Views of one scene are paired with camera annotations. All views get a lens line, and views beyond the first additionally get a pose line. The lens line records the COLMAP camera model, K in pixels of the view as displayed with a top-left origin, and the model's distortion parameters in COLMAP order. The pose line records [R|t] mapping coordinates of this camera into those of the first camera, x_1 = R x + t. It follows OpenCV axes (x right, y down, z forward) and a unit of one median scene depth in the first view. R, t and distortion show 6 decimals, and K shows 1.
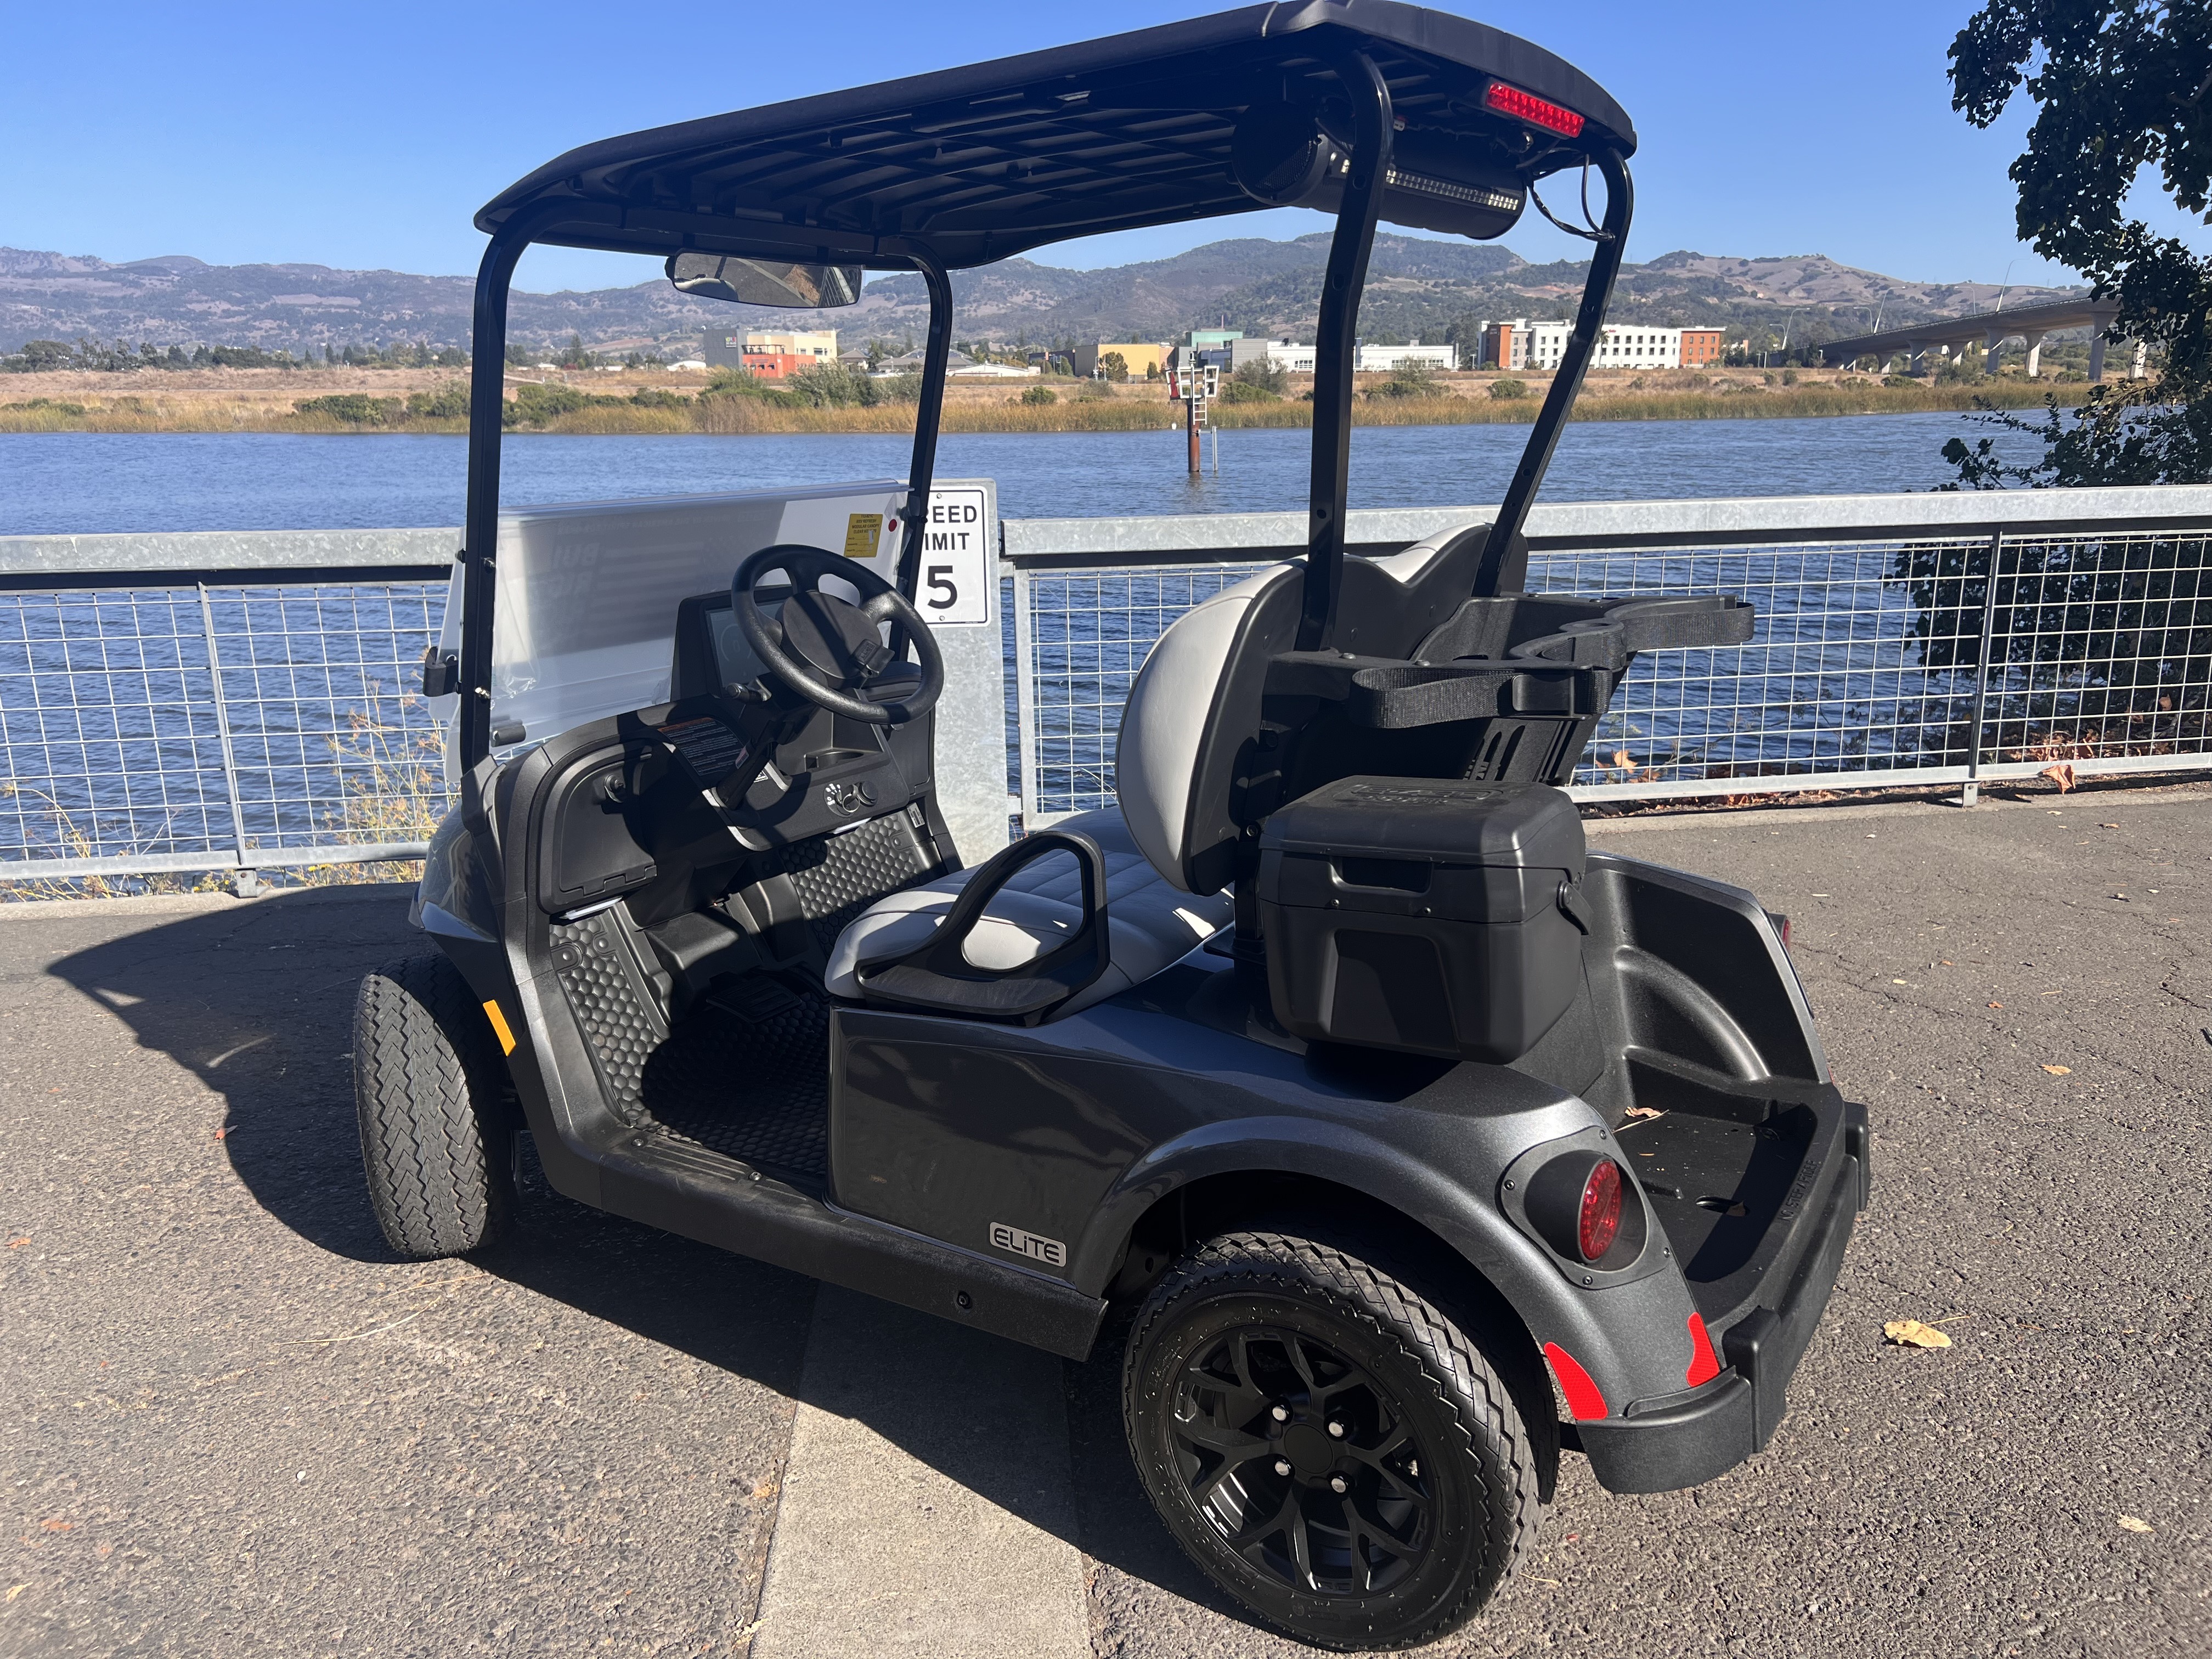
lens RADIAL K [[1680.1, 0, 1110.1], [0, 1680.1, 812.2], [0, 0, 1]] dist [0.054351, -0.058903]
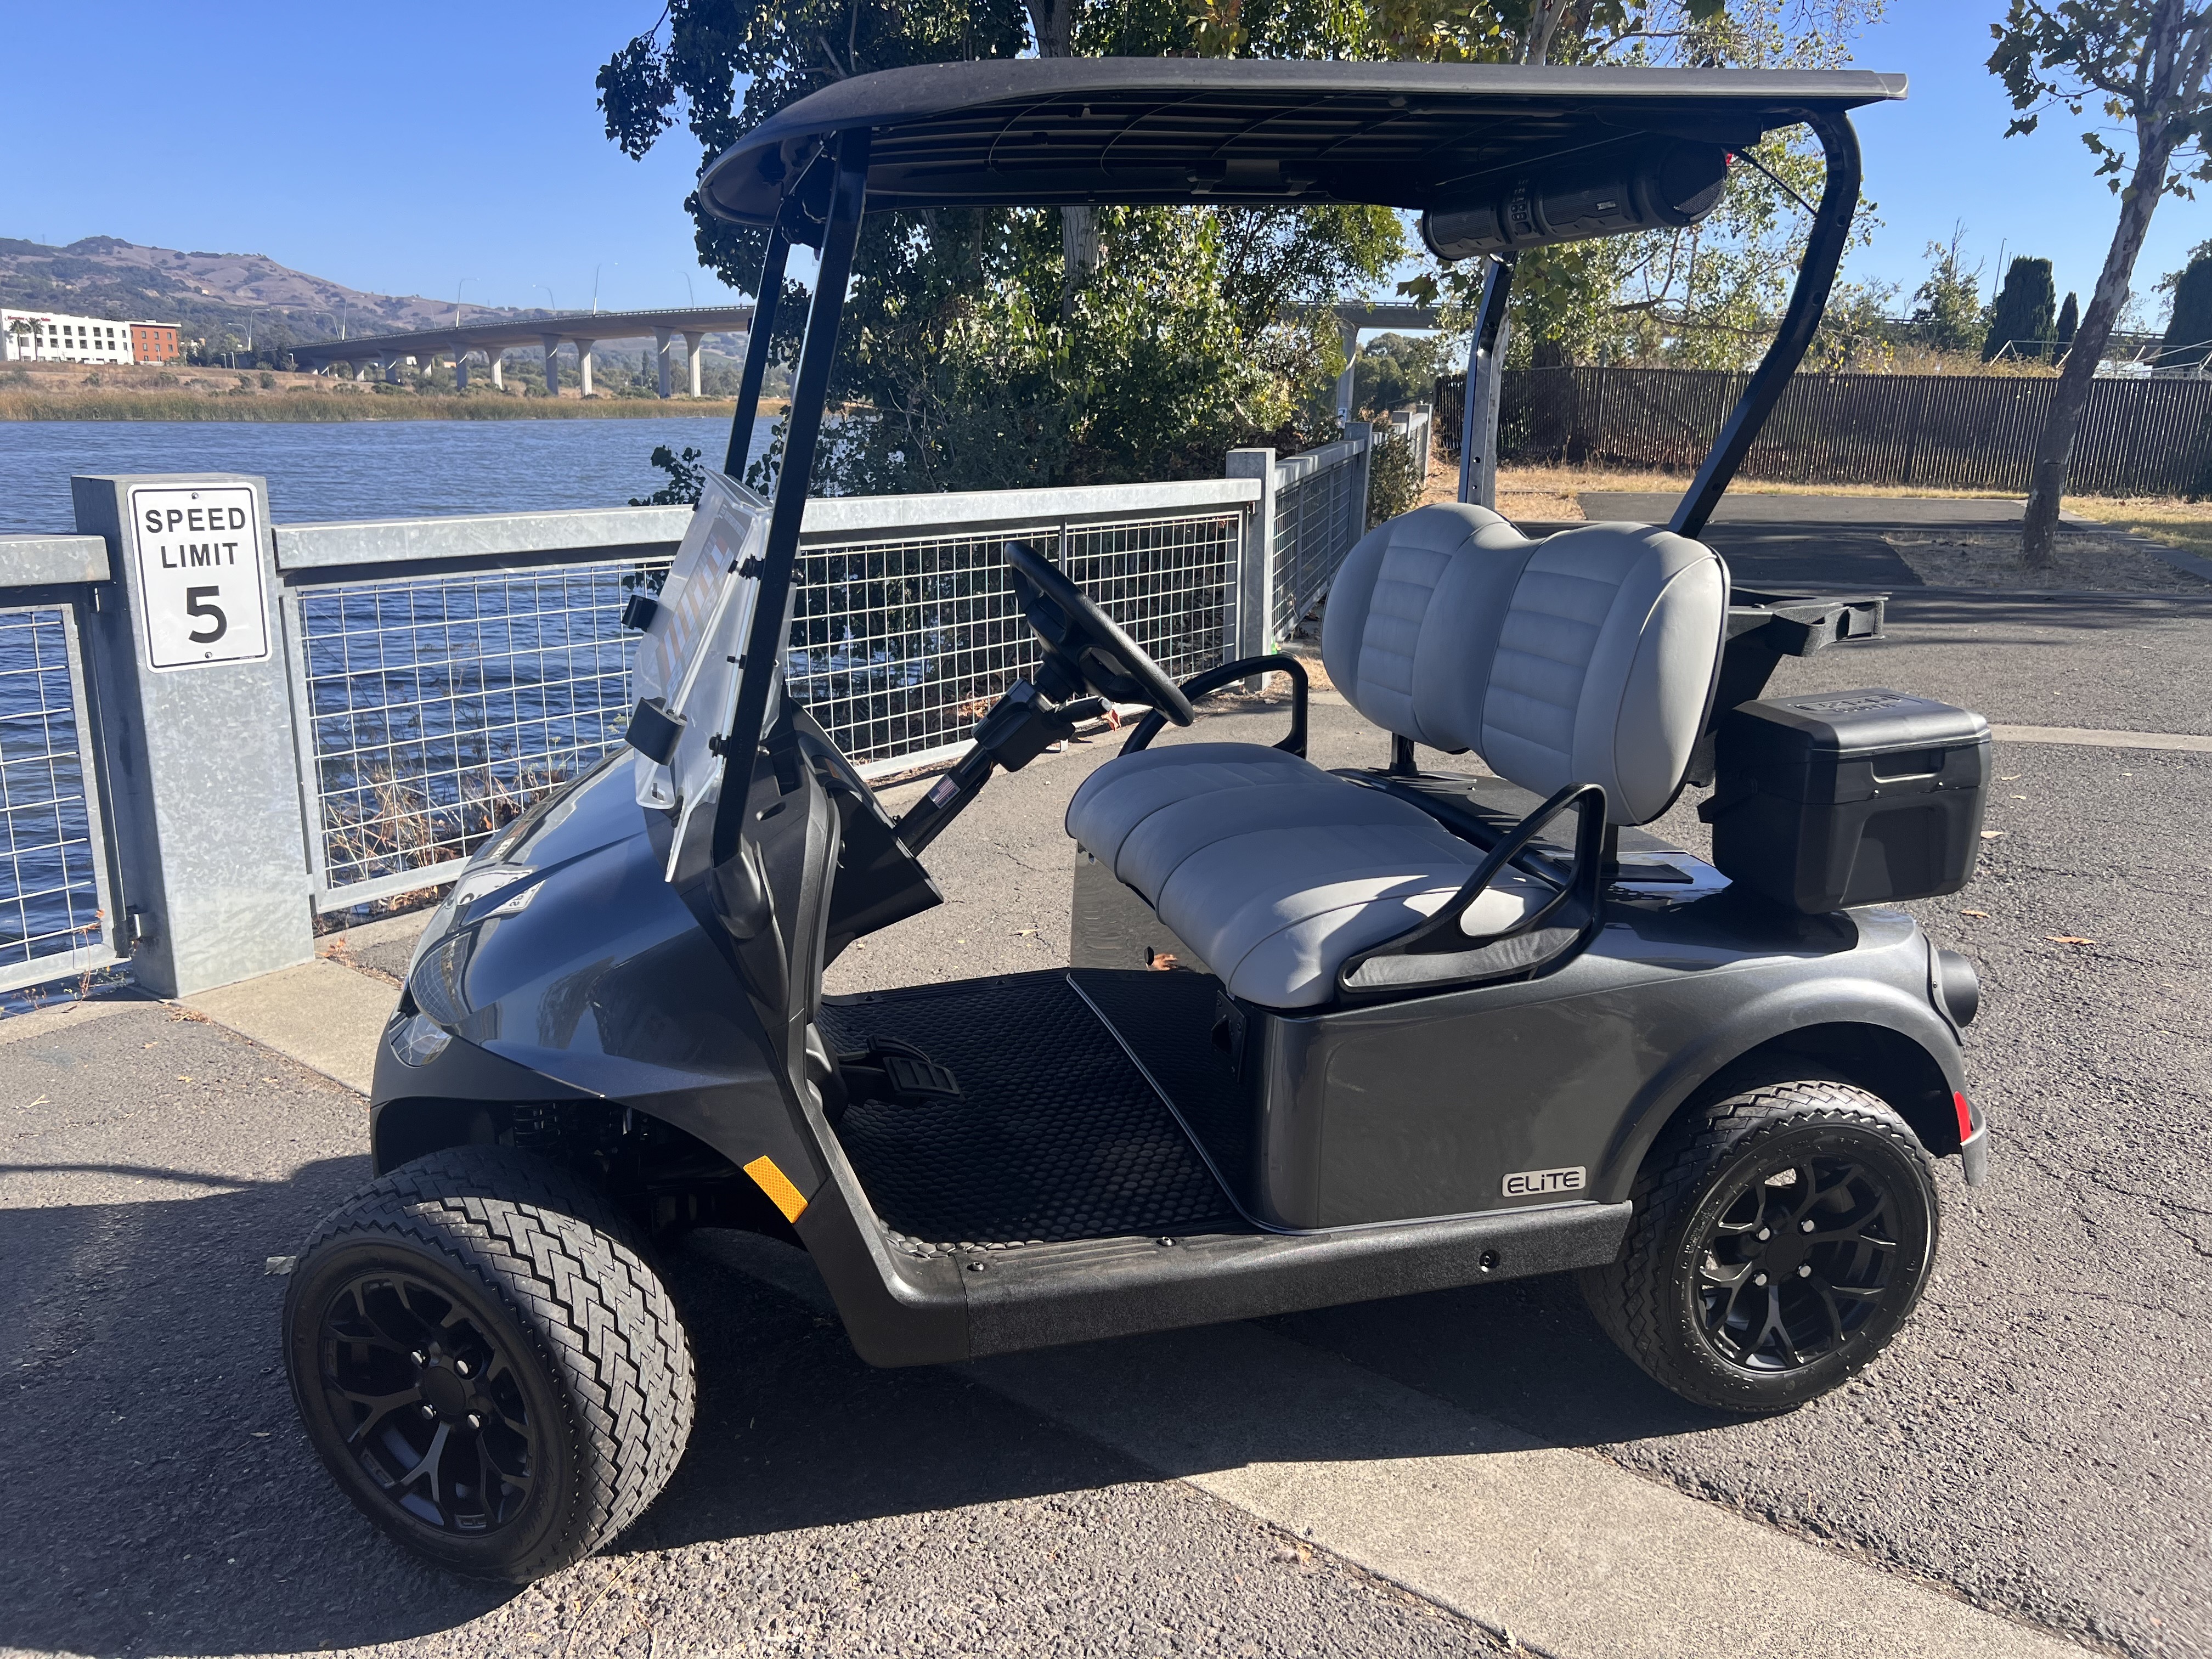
lens RADIAL K [[1680.1, 0, 1110.1], [0, 1680.1, 812.2], [0, 0, 1]] dist [0.054351, -0.058903]
pose [[0.679809, -0.147341, 0.718436, -0.127098], [0.150038, 0.986833, 0.060415, -0.009991], [-0.717878, 0.066722, 0.692964, 0.058548]]
